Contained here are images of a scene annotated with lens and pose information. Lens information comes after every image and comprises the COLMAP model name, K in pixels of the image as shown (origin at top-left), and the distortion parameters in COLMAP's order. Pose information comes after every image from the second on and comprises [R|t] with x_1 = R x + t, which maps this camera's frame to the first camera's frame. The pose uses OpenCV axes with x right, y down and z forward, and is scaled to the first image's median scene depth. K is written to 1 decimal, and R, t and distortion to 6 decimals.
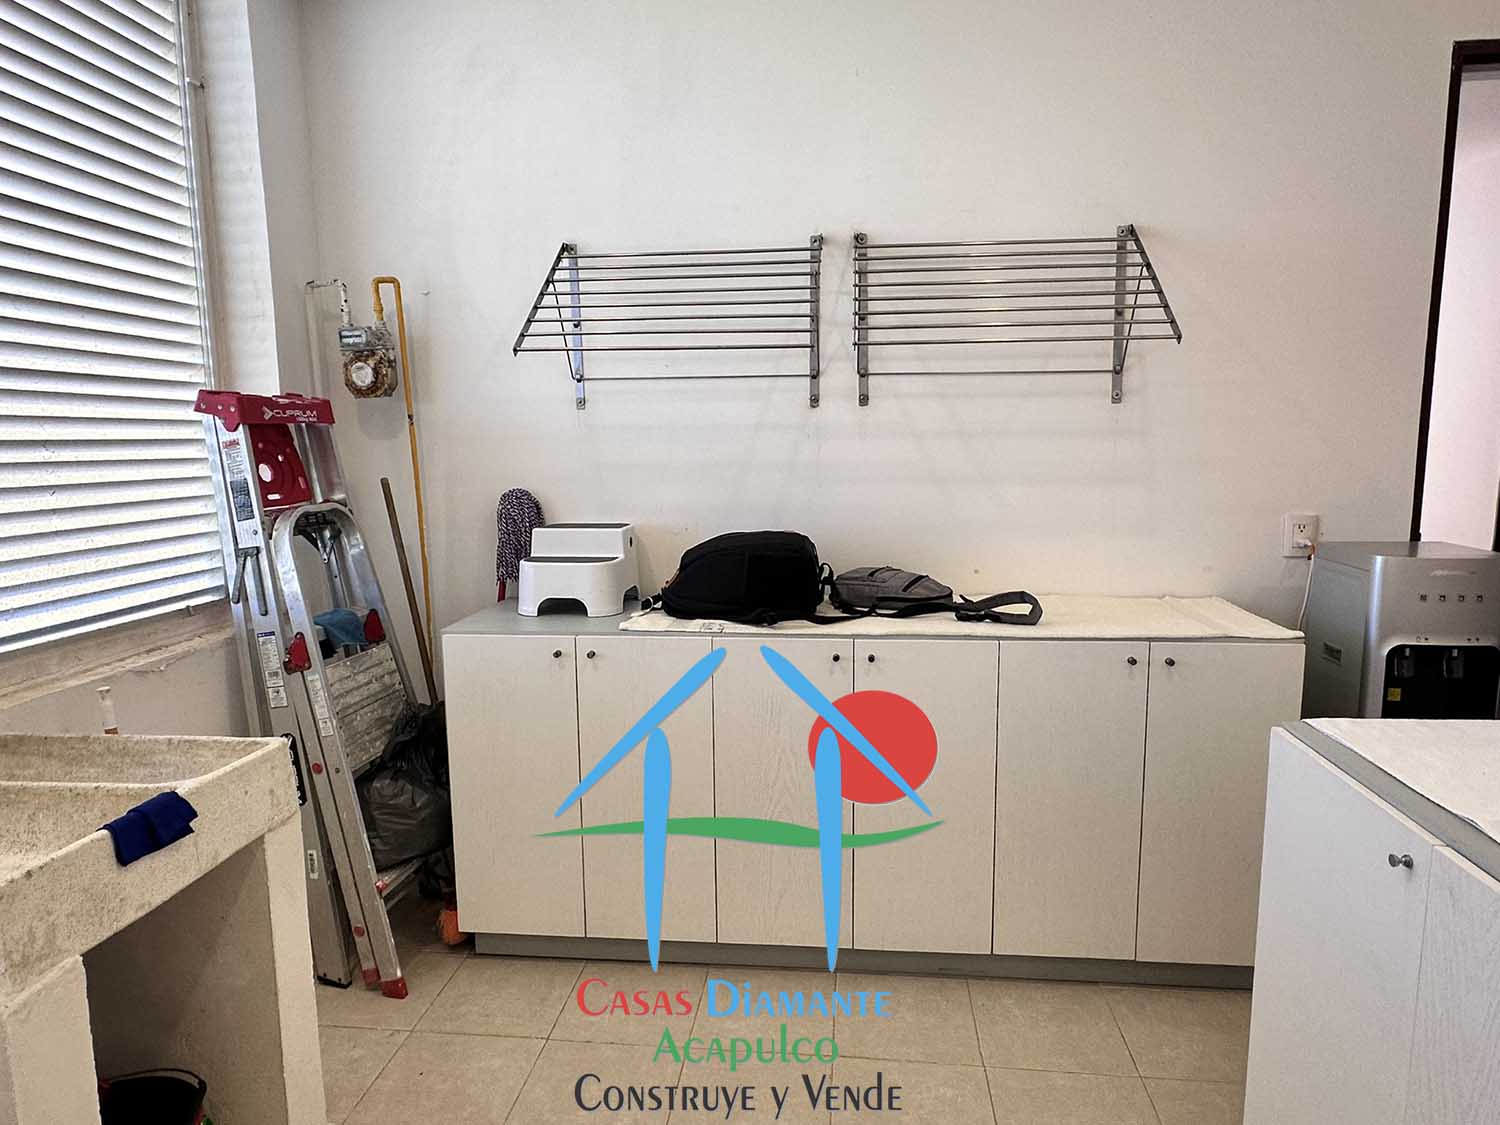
lens RADIAL K [[926.1, 0, 747.0], [0, 926.1, 563.9], [0, 0, 1]] dist [-0.004056, 0.003820]
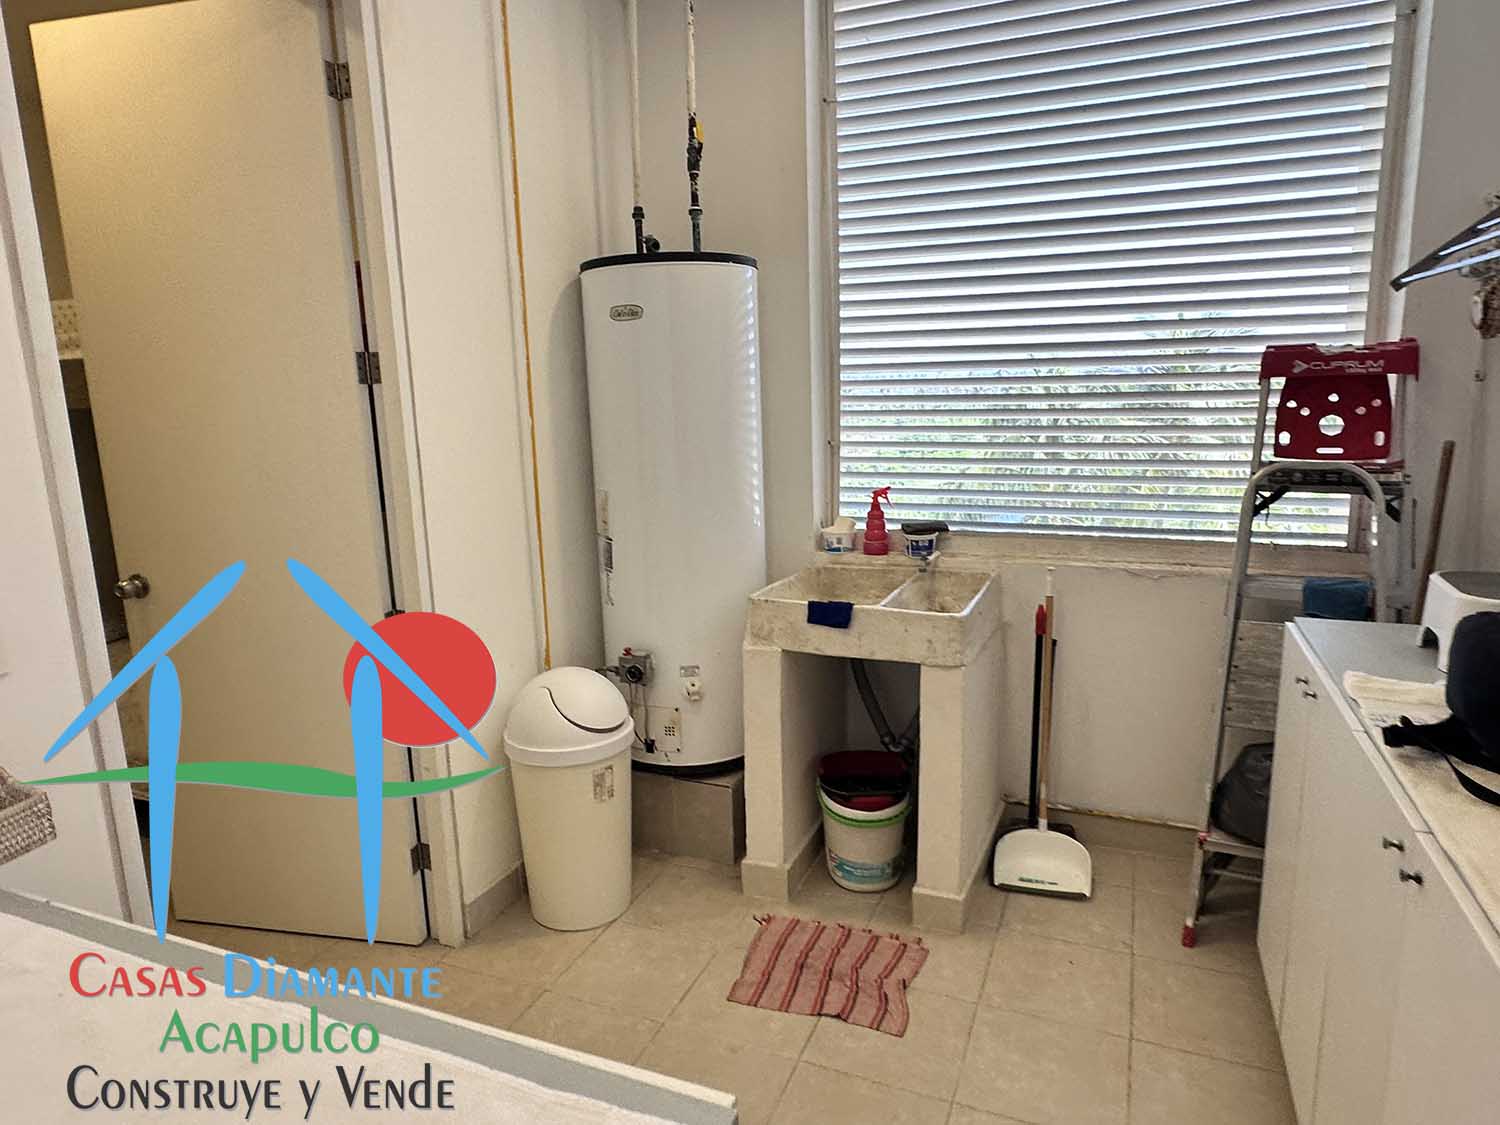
lens RADIAL K [[926.1, 0, 742.1], [0, 926.1, 559.2], [0, 0, 1]] dist [-0.004056, 0.003820]
pose [[-0.281086, 0.203644, -0.937827, 0.750388], [-0.098479, 0.965947, 0.239266, -0.166800], [0.954616, 0.159610, -0.251460, 0.835241]]
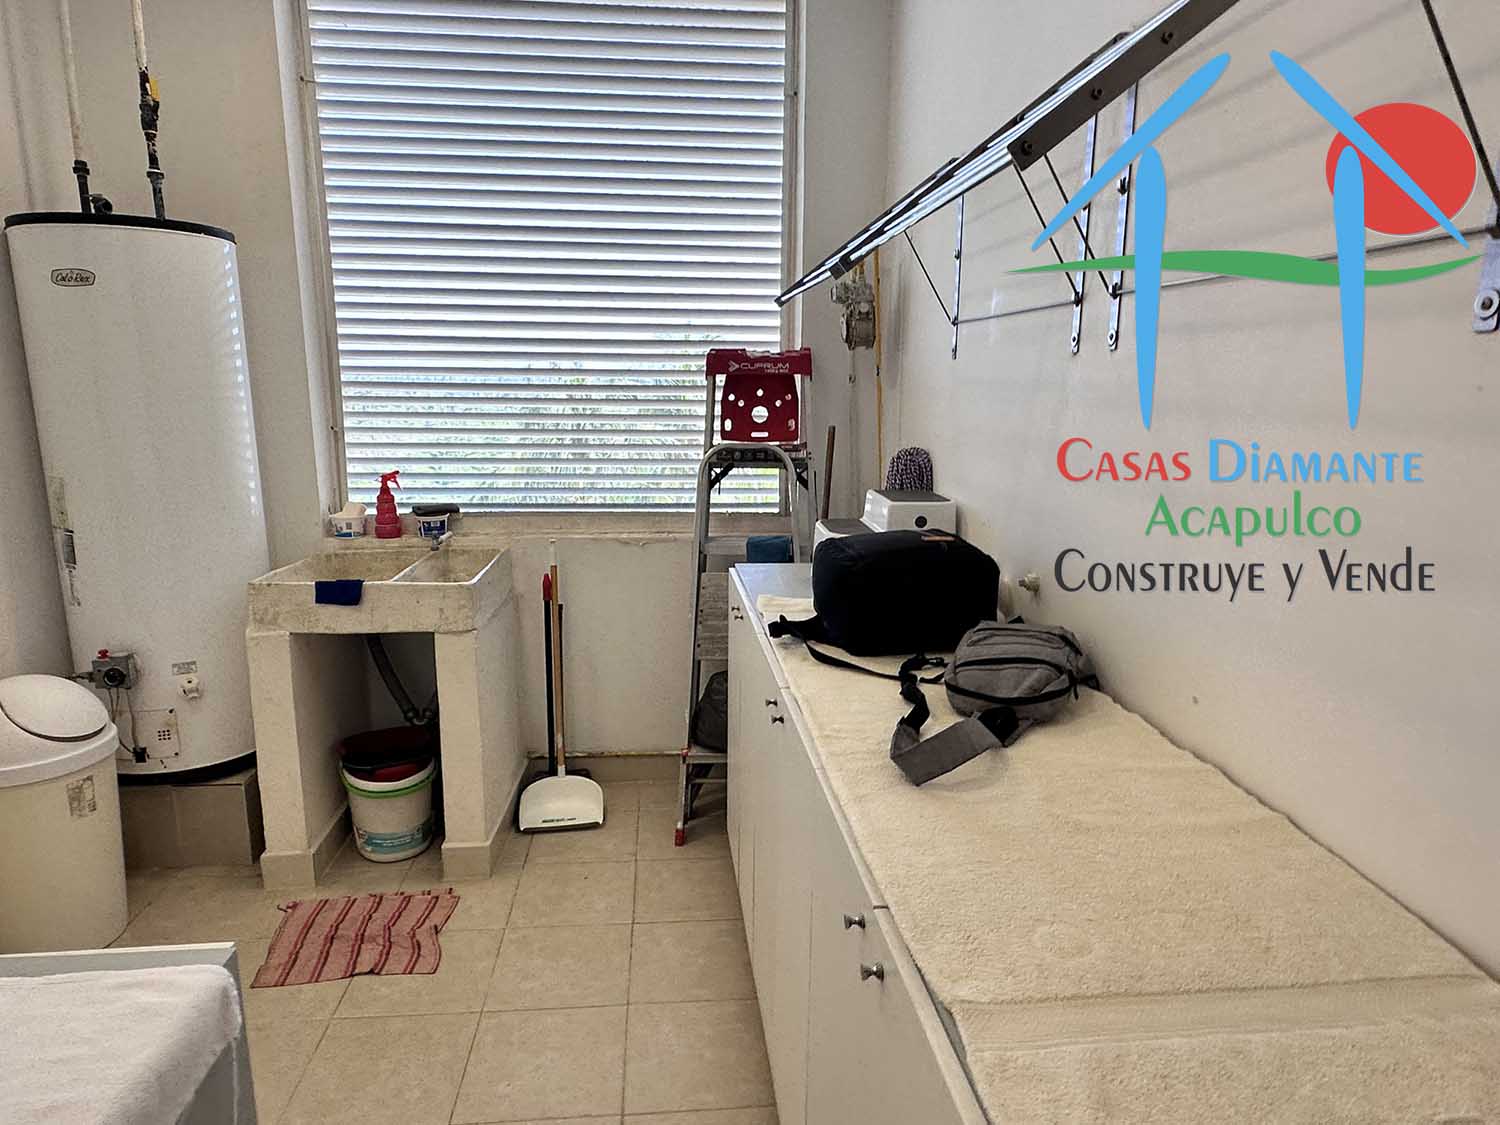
lens RADIAL K [[926.1, 0, 739.9], [0, 926.1, 574.5], [0, 0, 1]] dist [-0.004056, 0.003820]
pose [[0.198686, 0.217706, -0.955577, 0.875331], [-0.142632, 0.971058, 0.191576, -0.154167], [0.969629, 0.098232, 0.223988, 0.891216]]
